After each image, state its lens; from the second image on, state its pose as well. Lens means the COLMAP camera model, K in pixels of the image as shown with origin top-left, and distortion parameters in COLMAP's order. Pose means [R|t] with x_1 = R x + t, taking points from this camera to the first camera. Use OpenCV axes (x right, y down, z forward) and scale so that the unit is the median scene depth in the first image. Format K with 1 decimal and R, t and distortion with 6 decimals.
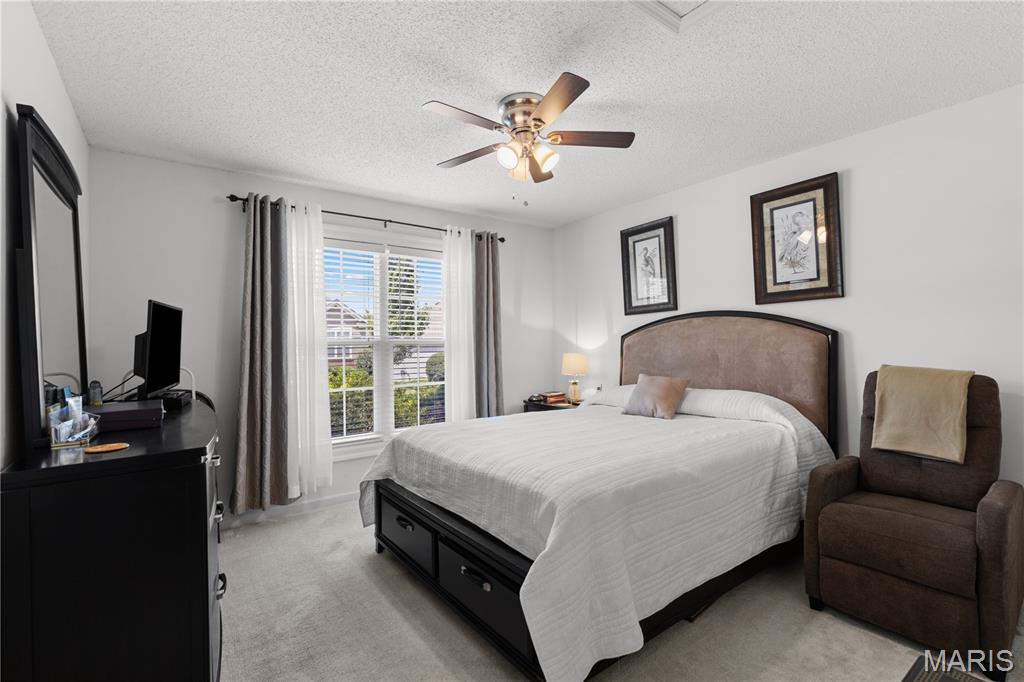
lens RADIAL K [[459.5, 0, 507.8], [0, 459.5, 337.9], [0, 0, 1]] dist [0.005146, 0.000698]
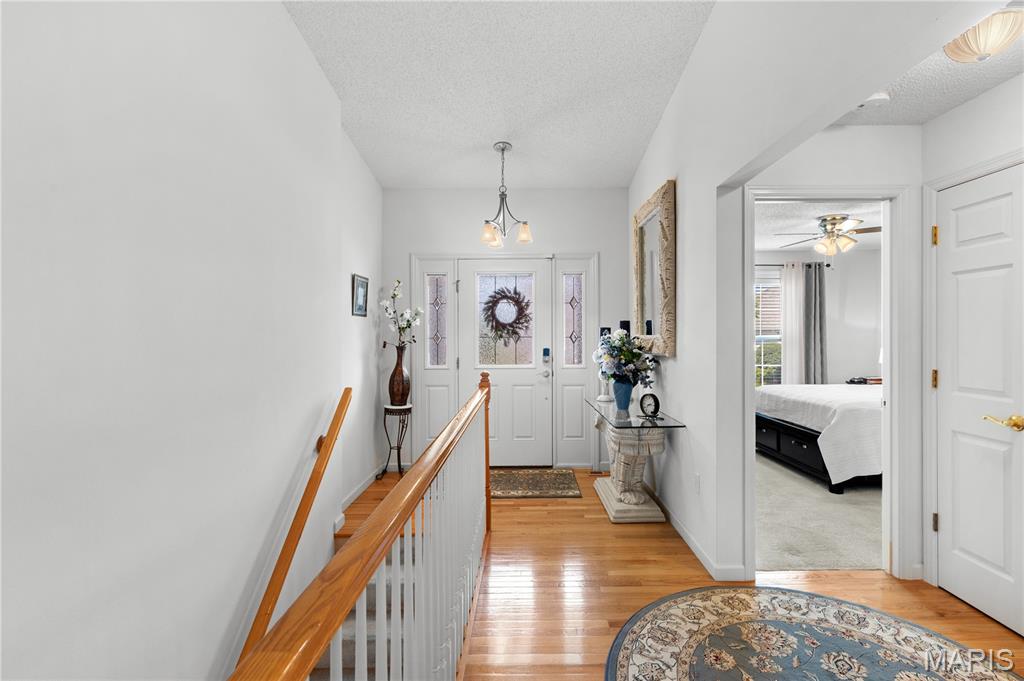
lens RADIAL K [[459.5, 0, 514.5], [0, 459.5, 331.6], [0, 0, 1]] dist [0.005146, 0.000698]
pose [[0.794182, 0.009585, -0.607604, 0.098543], [0.013065, 0.999375, 0.032842, -0.070988], [0.607539, -0.034021, 0.793561, -0.860940]]
